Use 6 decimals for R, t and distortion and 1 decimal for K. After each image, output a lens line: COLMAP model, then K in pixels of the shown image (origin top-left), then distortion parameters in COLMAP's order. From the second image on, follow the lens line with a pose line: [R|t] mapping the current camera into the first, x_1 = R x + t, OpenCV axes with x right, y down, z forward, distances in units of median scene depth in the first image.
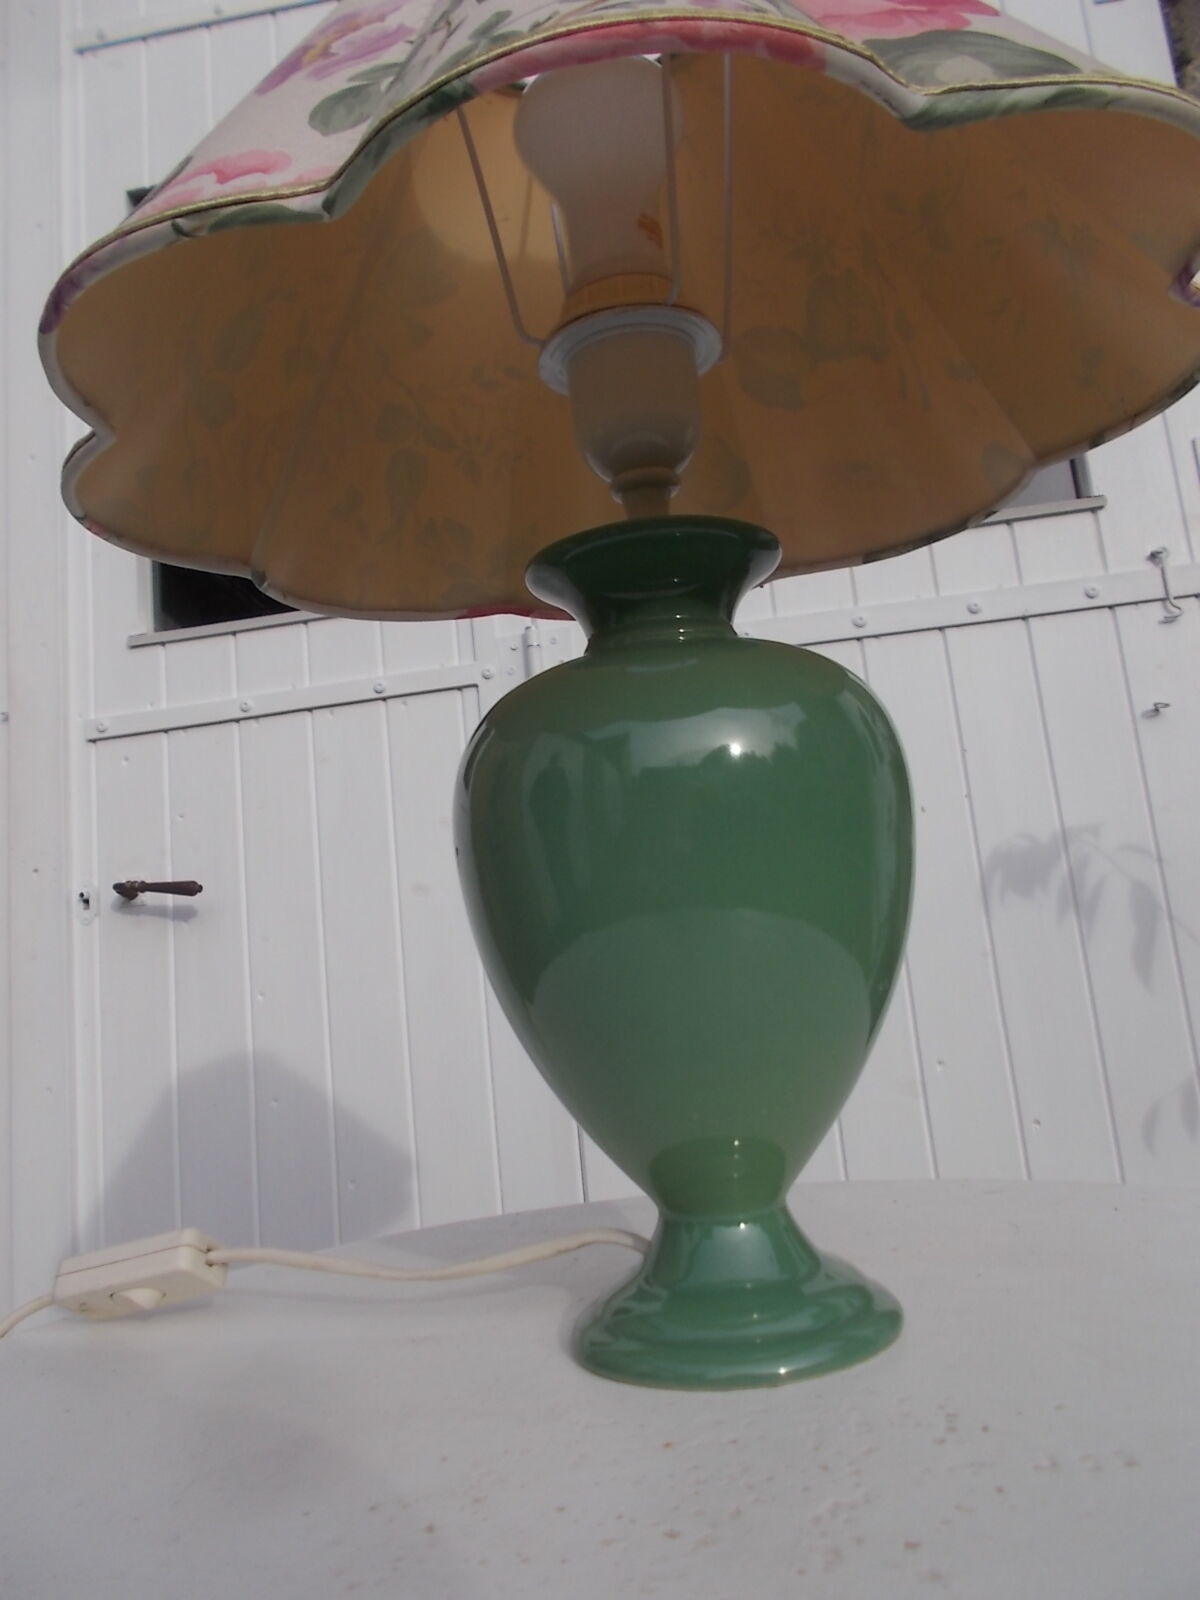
lens RADIAL K [[1211.9, 0, 592.4], [0, 1211.9, 830.4], [0, 0, 1]] dist [0.026522, -0.042652]
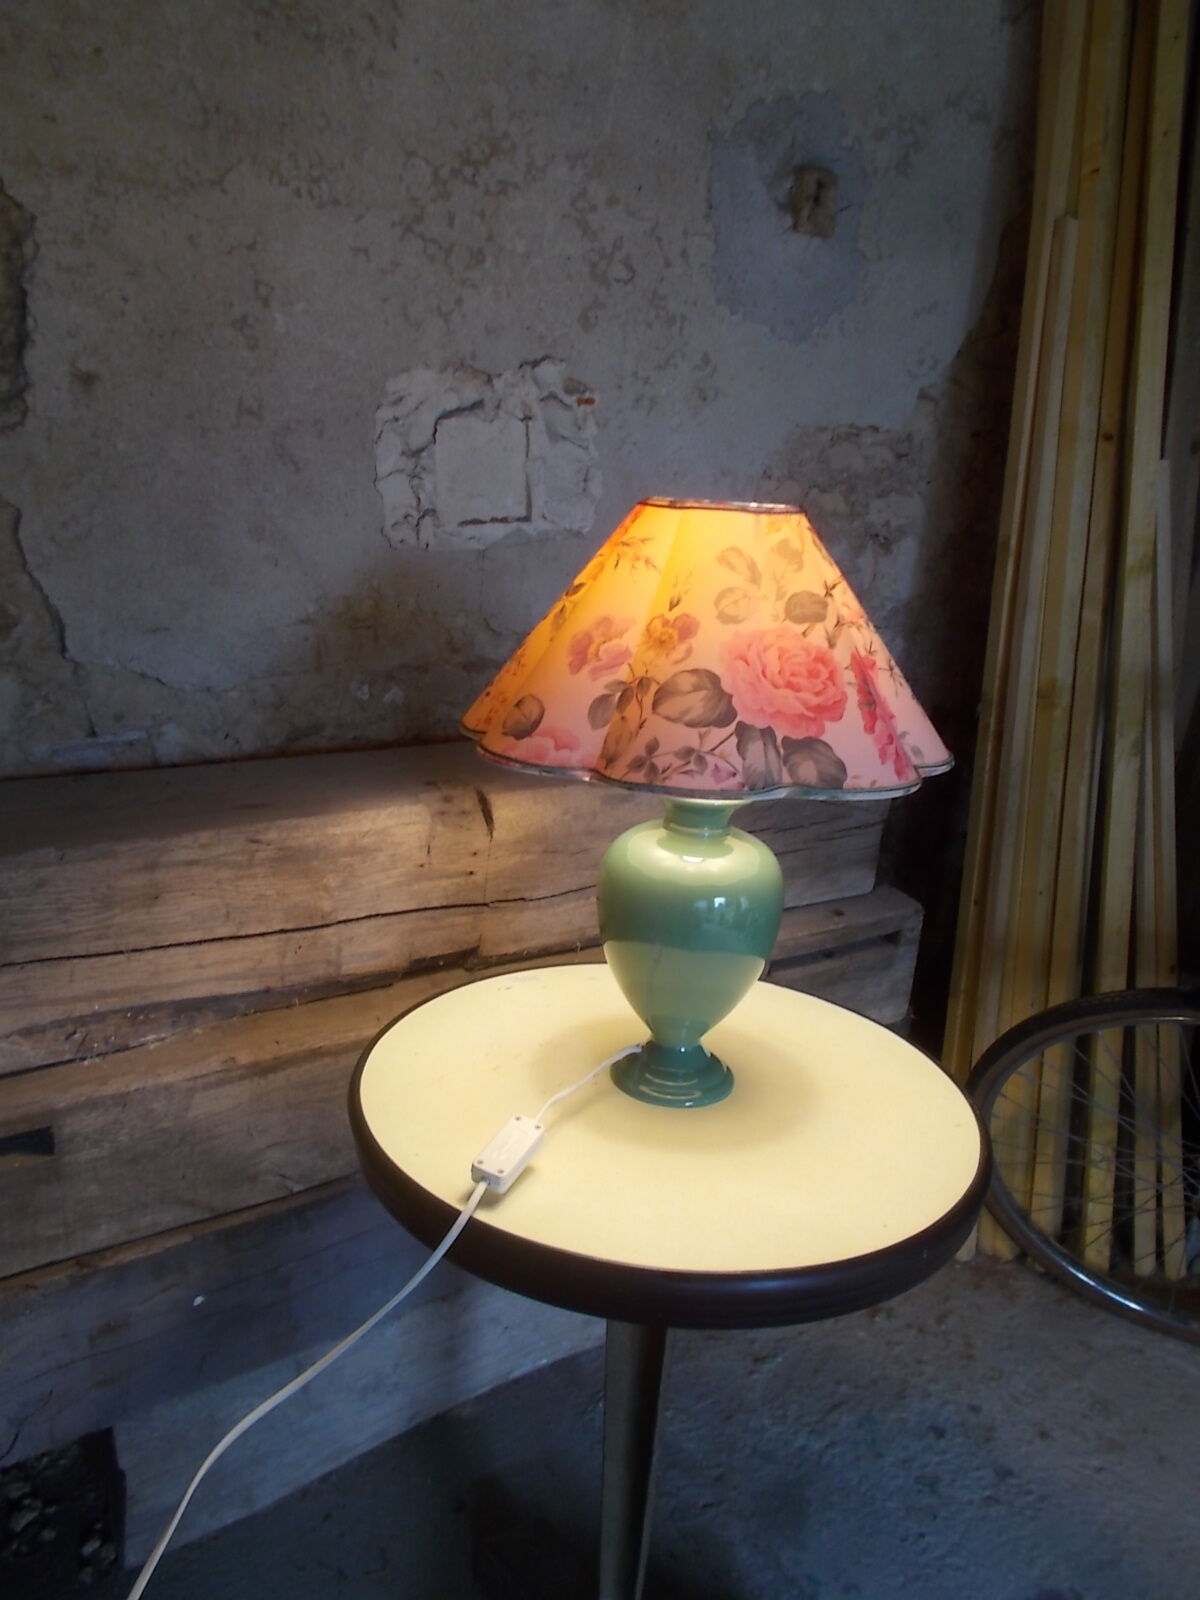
lens RADIAL K [[1211.9, 0, 598.5], [0, 1211.9, 800.5], [0, 0, 1]] dist [0.026522, -0.042652]
pose [[0.982234, 0.183634, -0.038677, -0.013595], [-0.158035, 0.920546, 0.357239, -0.300491], [0.101205, -0.344780, 0.933212, -0.360869]]
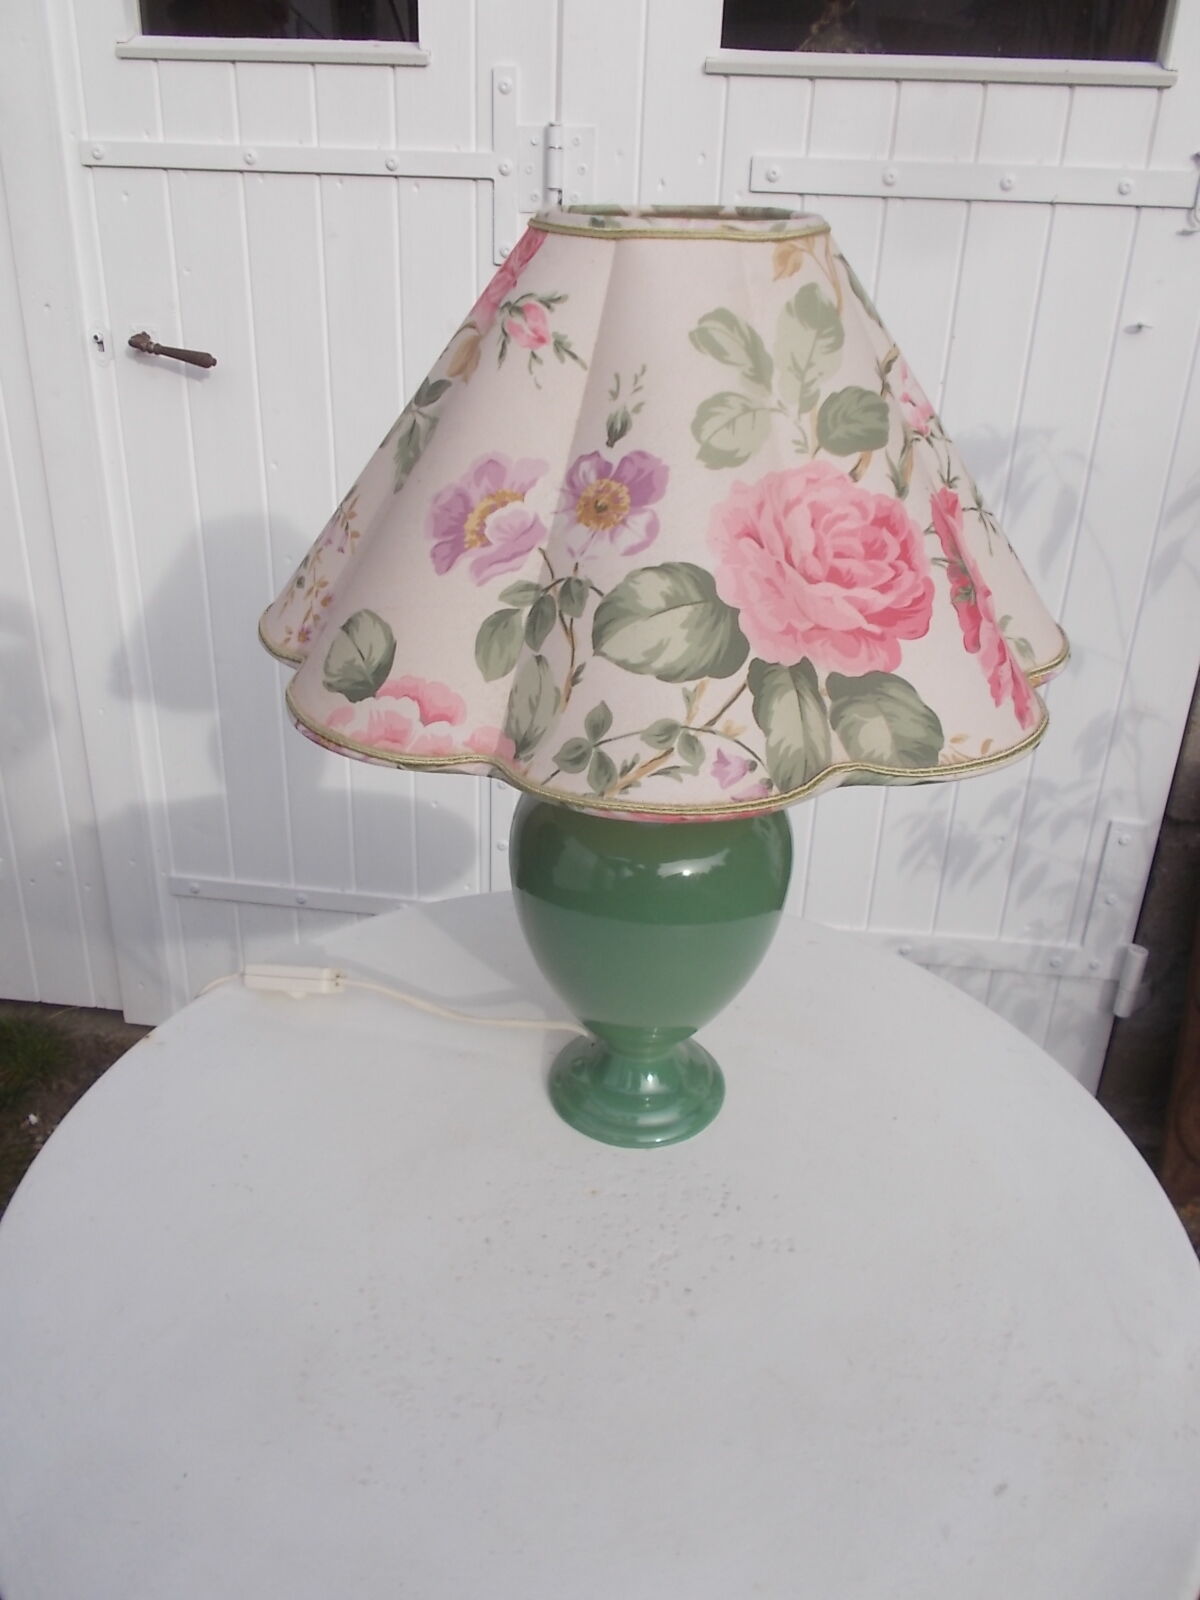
lens RADIAL K [[1211.9, 0, 600.1], [0, 1211.9, 784.8], [0, 0, 1]] dist [0.026522, -0.042652]
pose [[0.991319, 0.104812, 0.079377, -0.038229], [-0.131257, 0.823858, 0.551389, -0.281871], [-0.007603, -0.557022, 0.830463, -0.083917]]
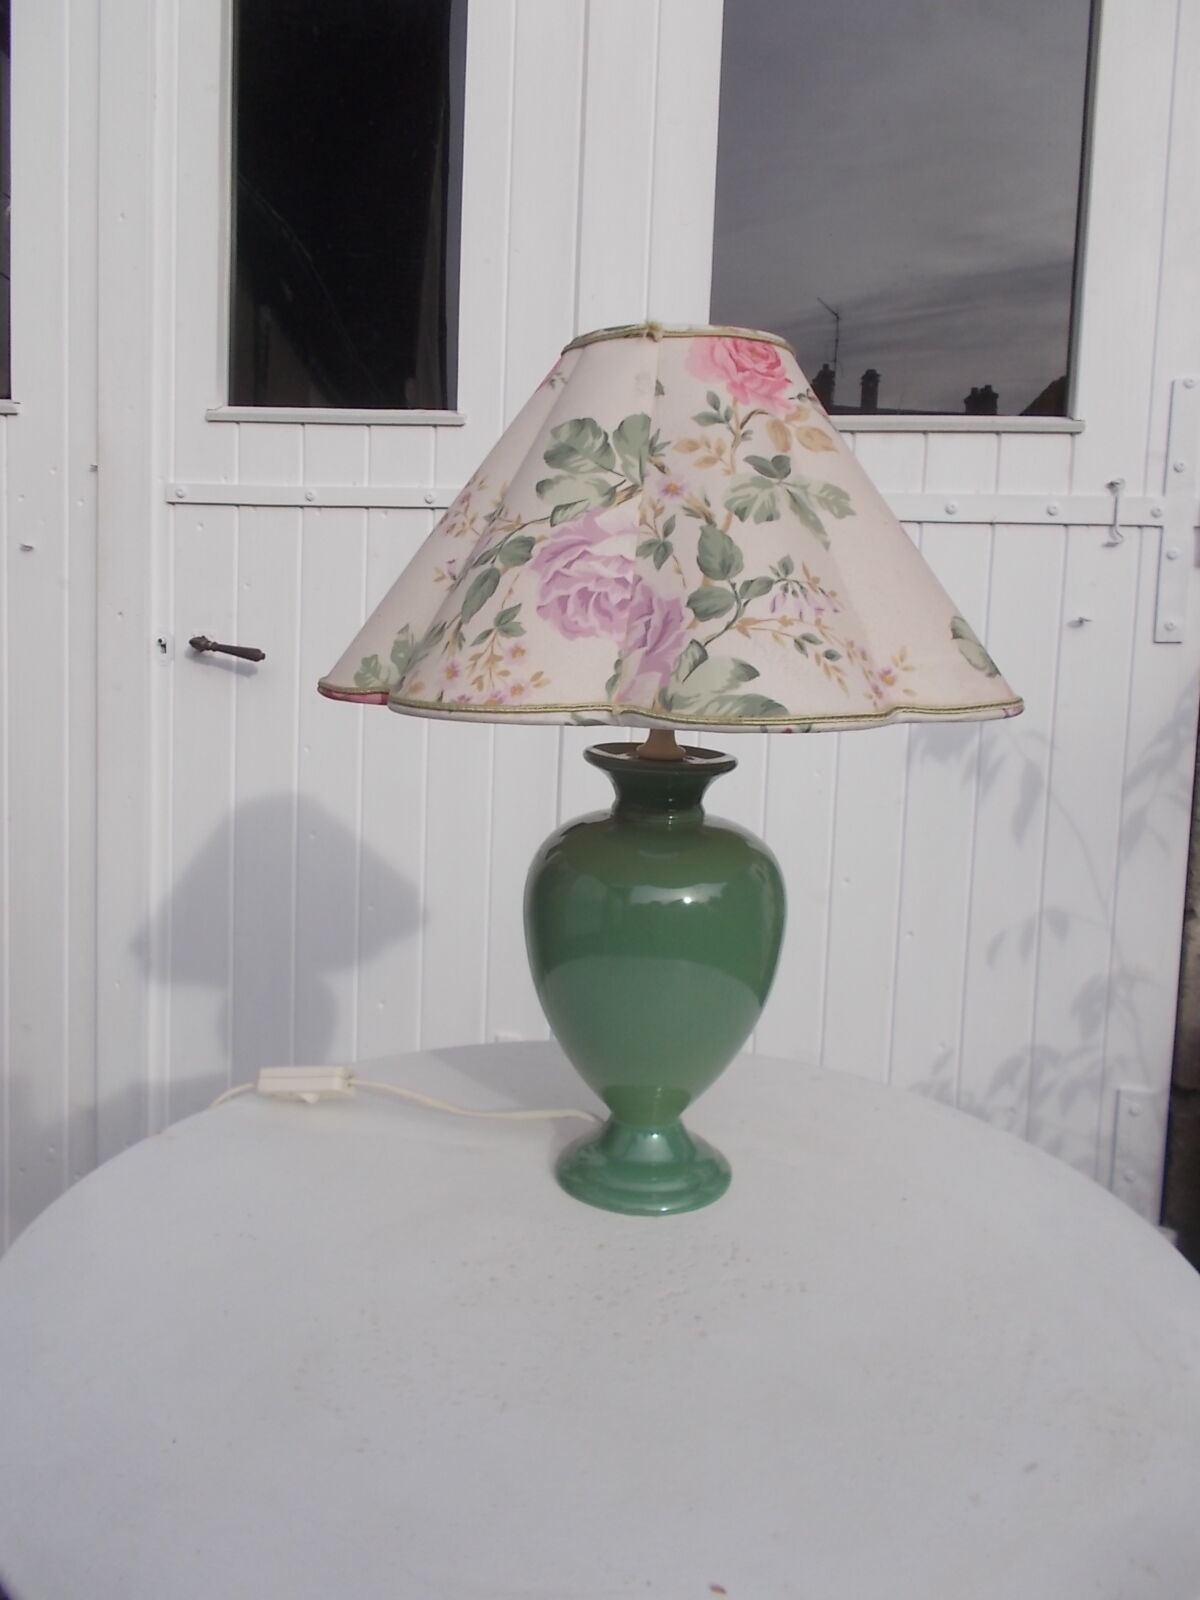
lens RADIAL K [[1211.9, 0, 596.5], [0, 1211.9, 793.2], [0, 0, 1]] dist [0.026522, -0.042652]
pose [[0.991269, 0.126902, 0.035800, -0.026877], [-0.131844, 0.957506, 0.256516, -0.175623], [-0.001726, -0.258996, 0.965877, -0.185656]]
